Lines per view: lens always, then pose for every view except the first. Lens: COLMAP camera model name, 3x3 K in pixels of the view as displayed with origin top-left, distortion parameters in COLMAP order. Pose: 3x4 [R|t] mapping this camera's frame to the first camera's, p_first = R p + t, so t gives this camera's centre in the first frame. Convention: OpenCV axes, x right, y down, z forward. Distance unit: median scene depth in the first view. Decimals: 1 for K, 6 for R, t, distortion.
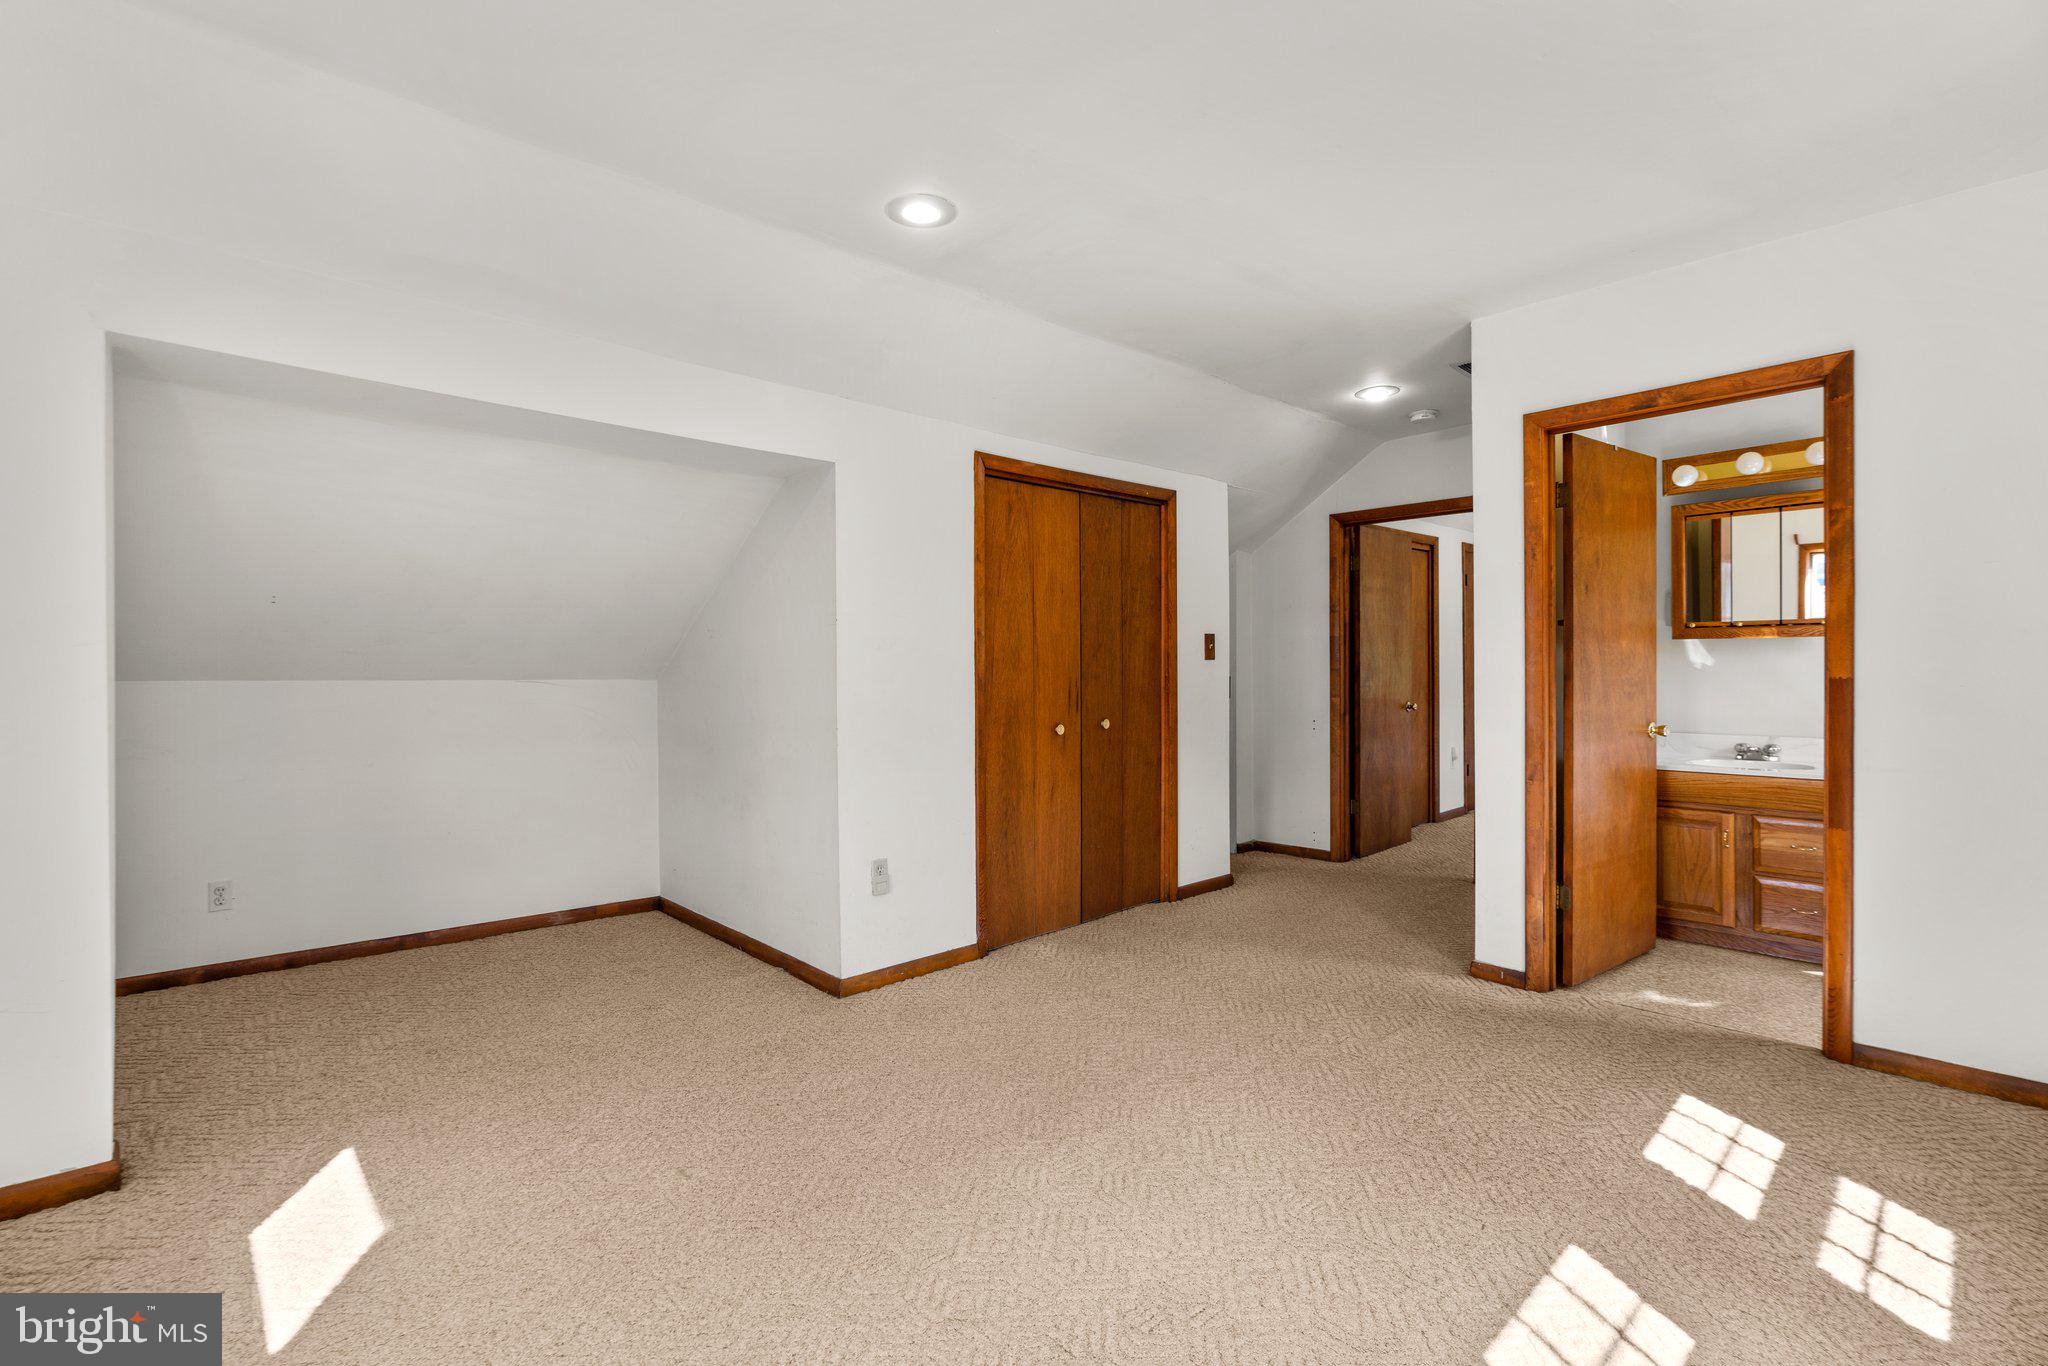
lens RADIAL K [[928.2, 0, 1014.7], [0, 928.2, 665.1], [0, 0, 1]] dist [-0.012309, 0.008244]
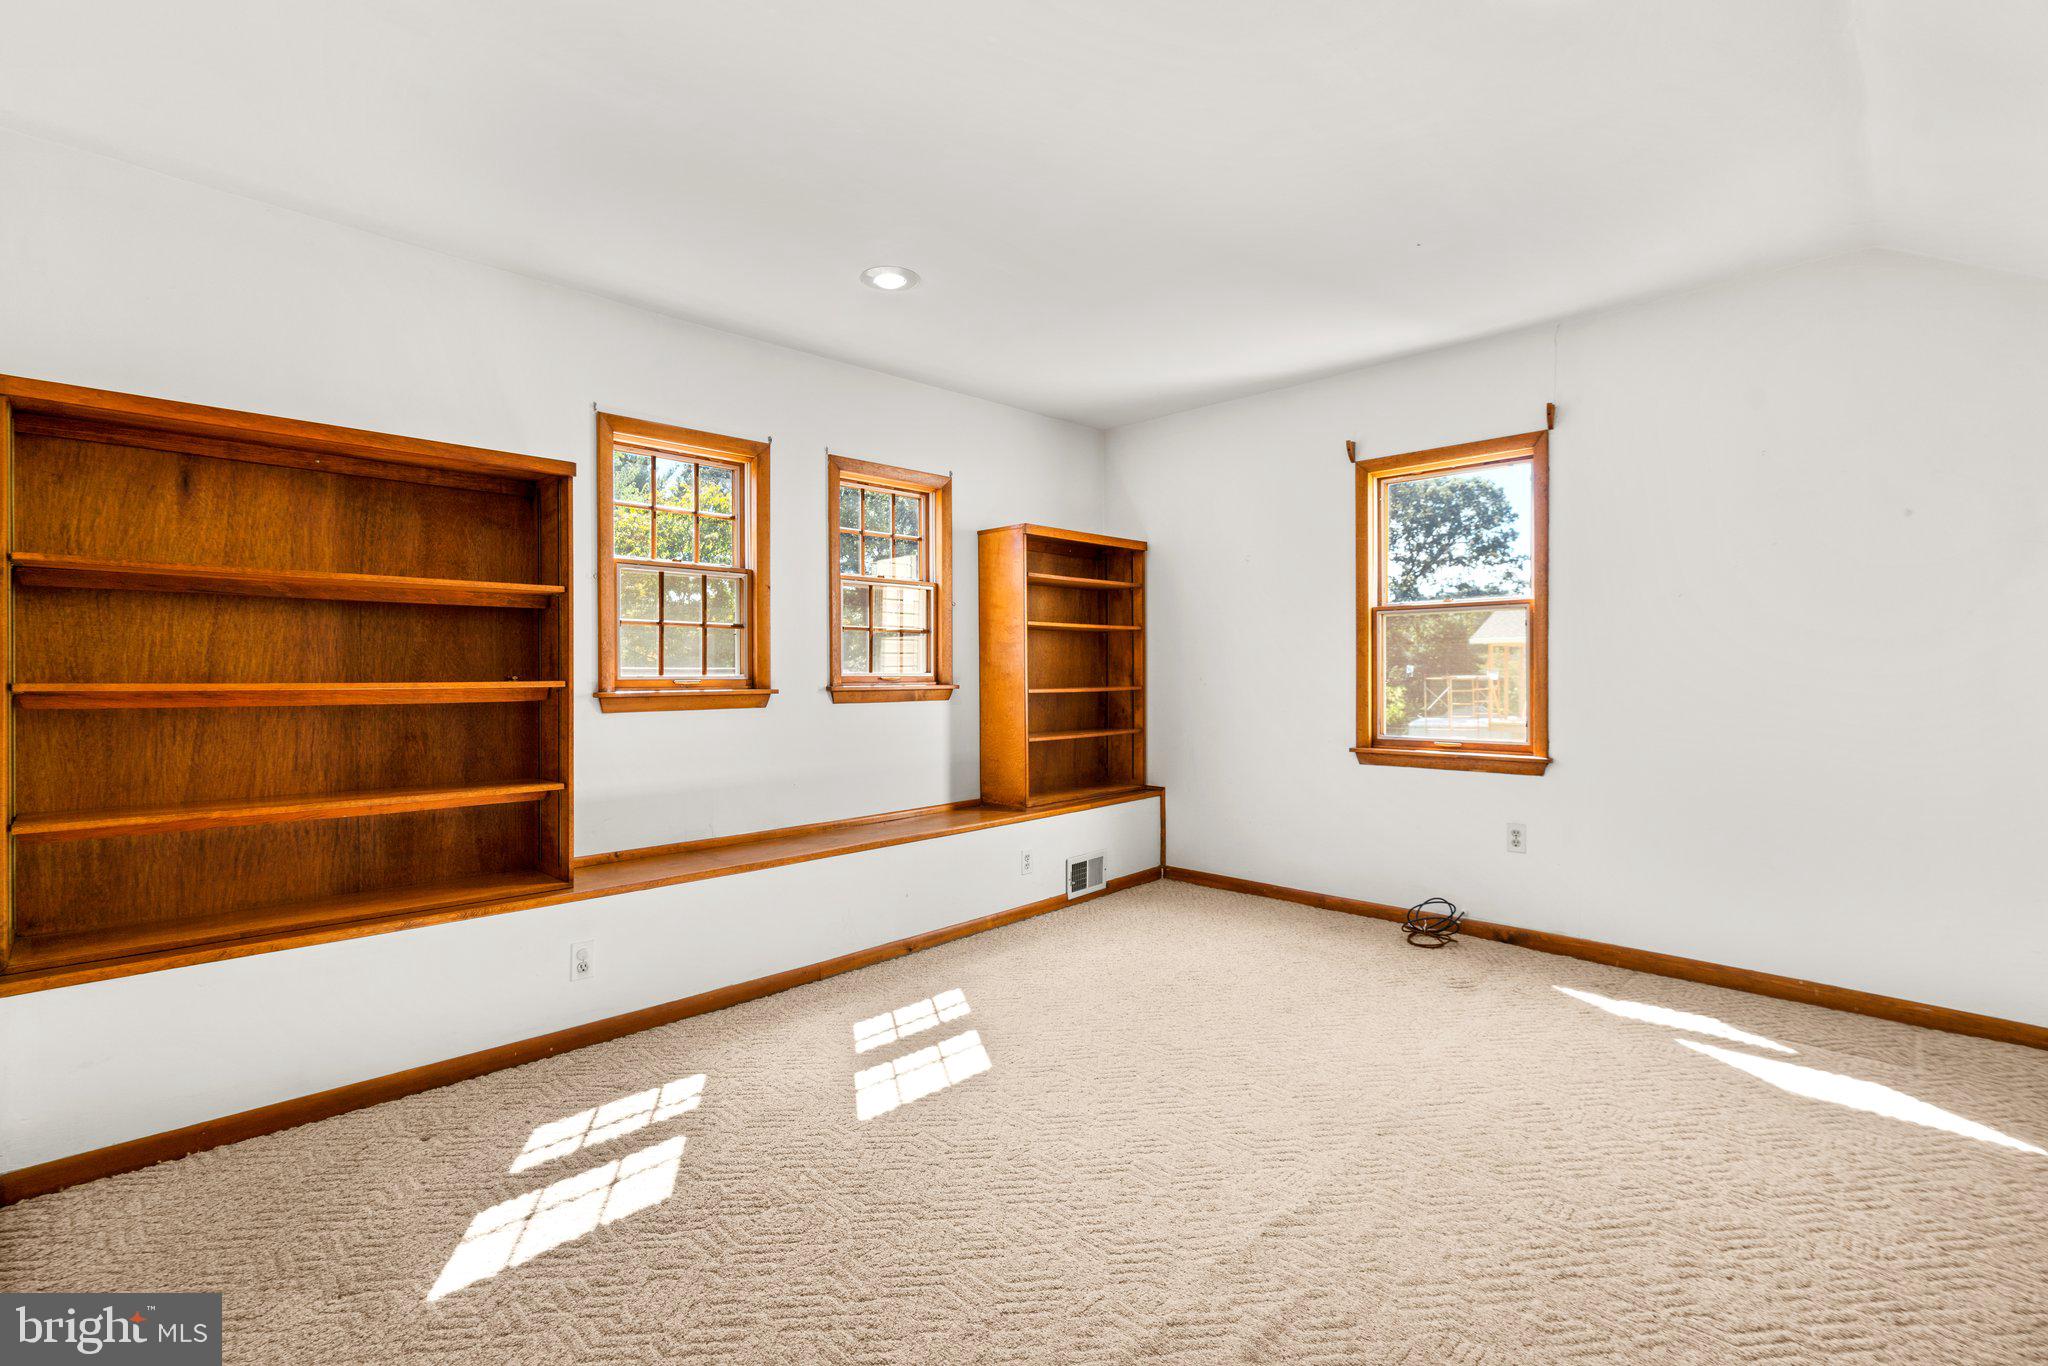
lens RADIAL K [[928.2, 0, 1014.7], [0, 928.2, 665.1], [0, 0, 1]] dist [-0.012309, 0.008244]
pose [[-0.998645, 0.002827, -0.051967, 0.300974], [0.003087, 0.999983, -0.004916, 0.009935], [0.051952, -0.005069, -0.998637, 1.511457]]
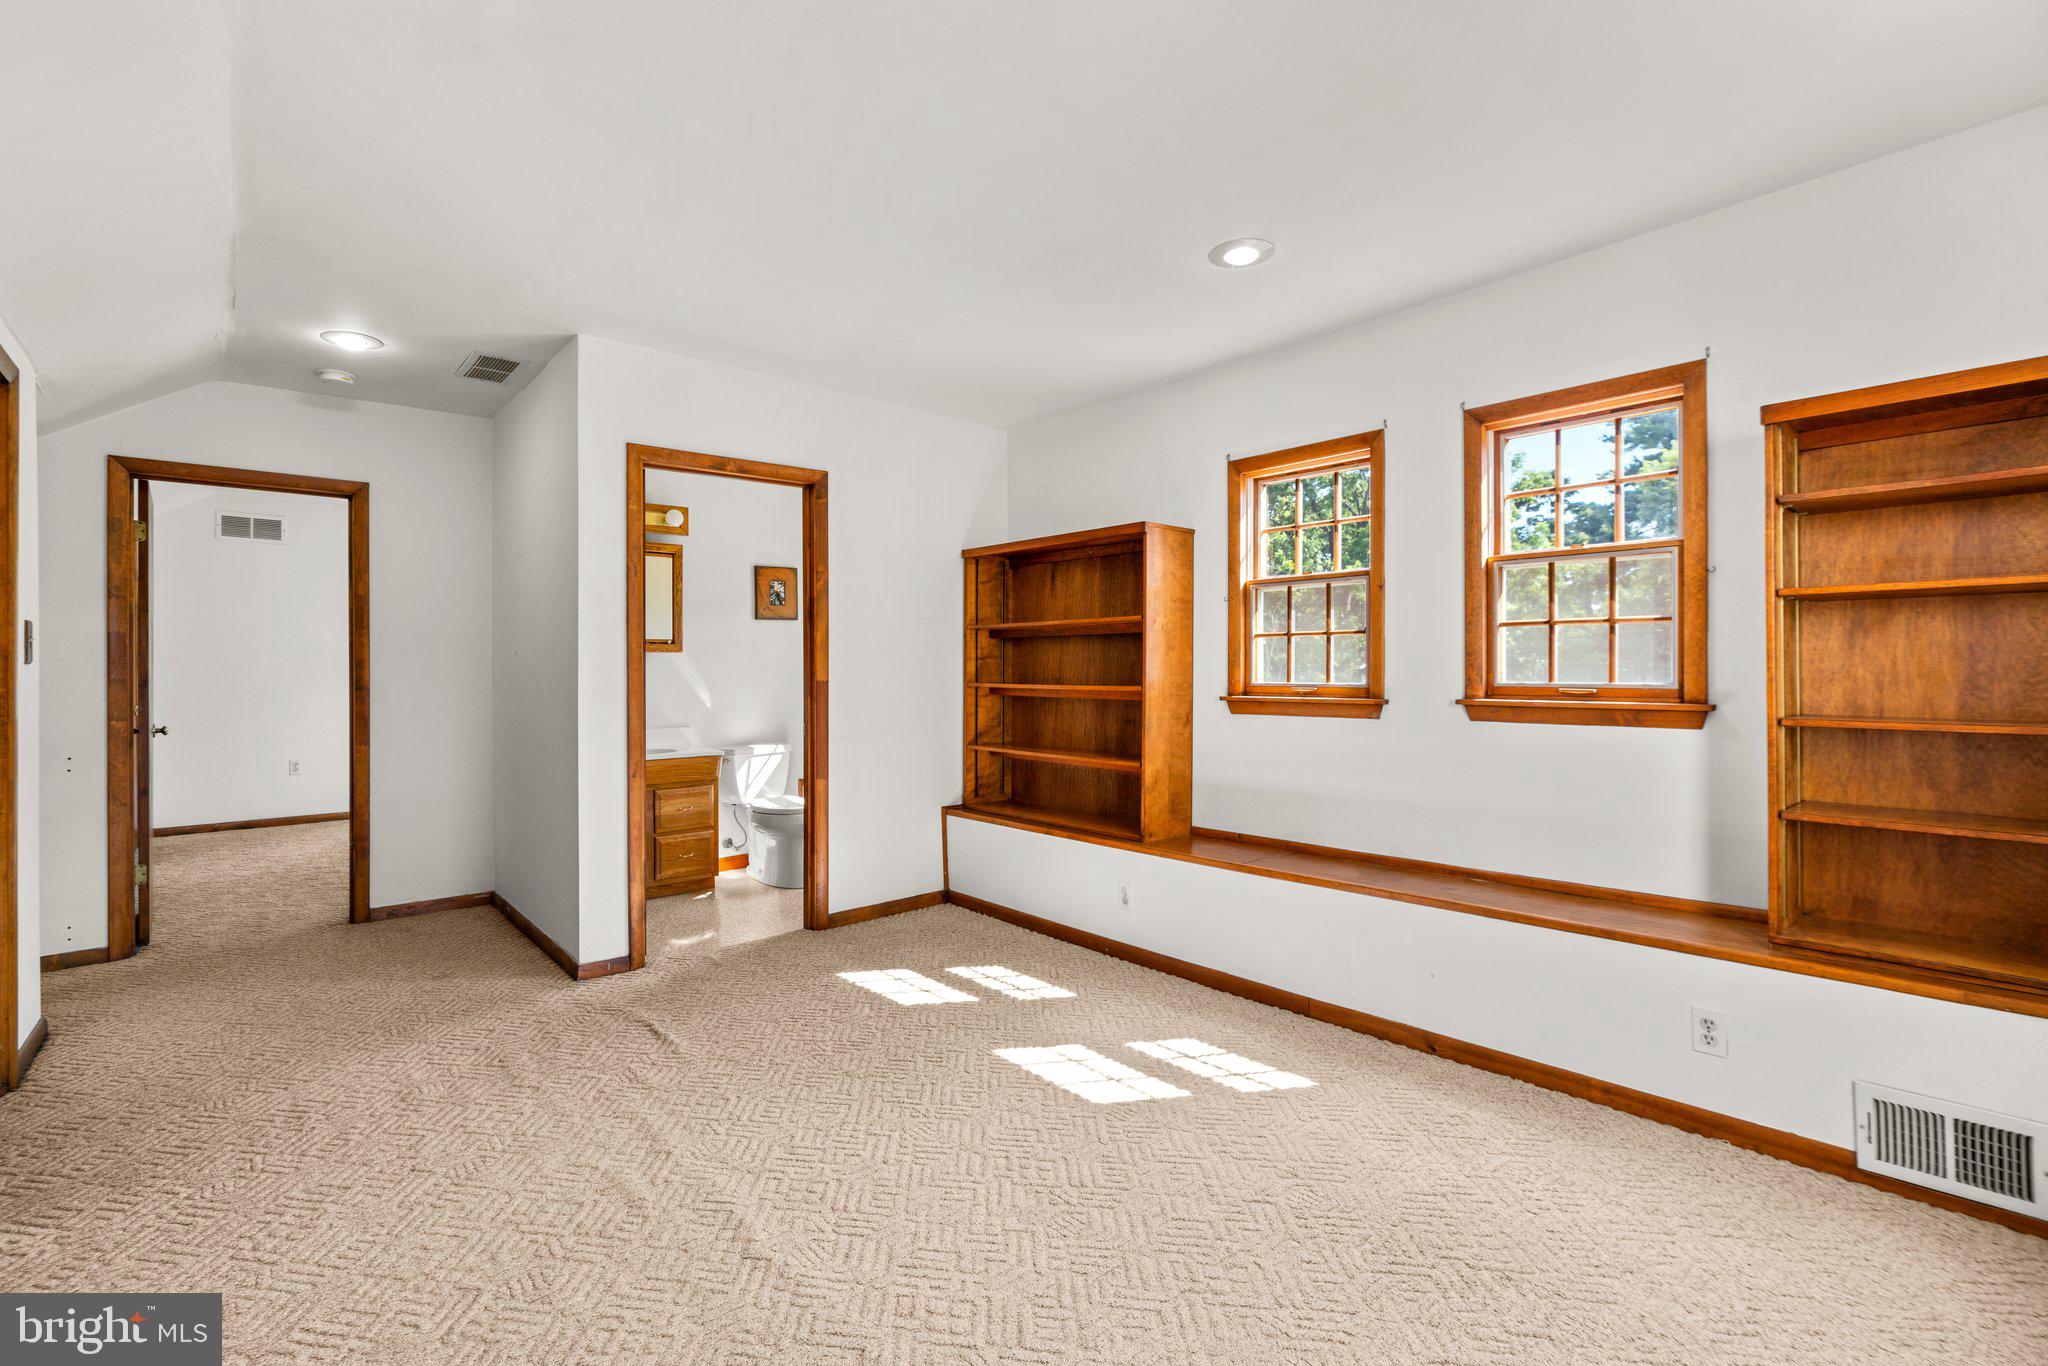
lens RADIAL K [[928.2, 0, 1014.7], [0, 928.2, 665.1], [0, 0, 1]] dist [-0.012309, 0.008244]
pose [[0.031342, 0.008755, 0.999470, -0.624743], [0.002878, 0.999957, -0.008849, 0.001718], [-0.999505, 0.003154, 0.031316, 0.608257]]
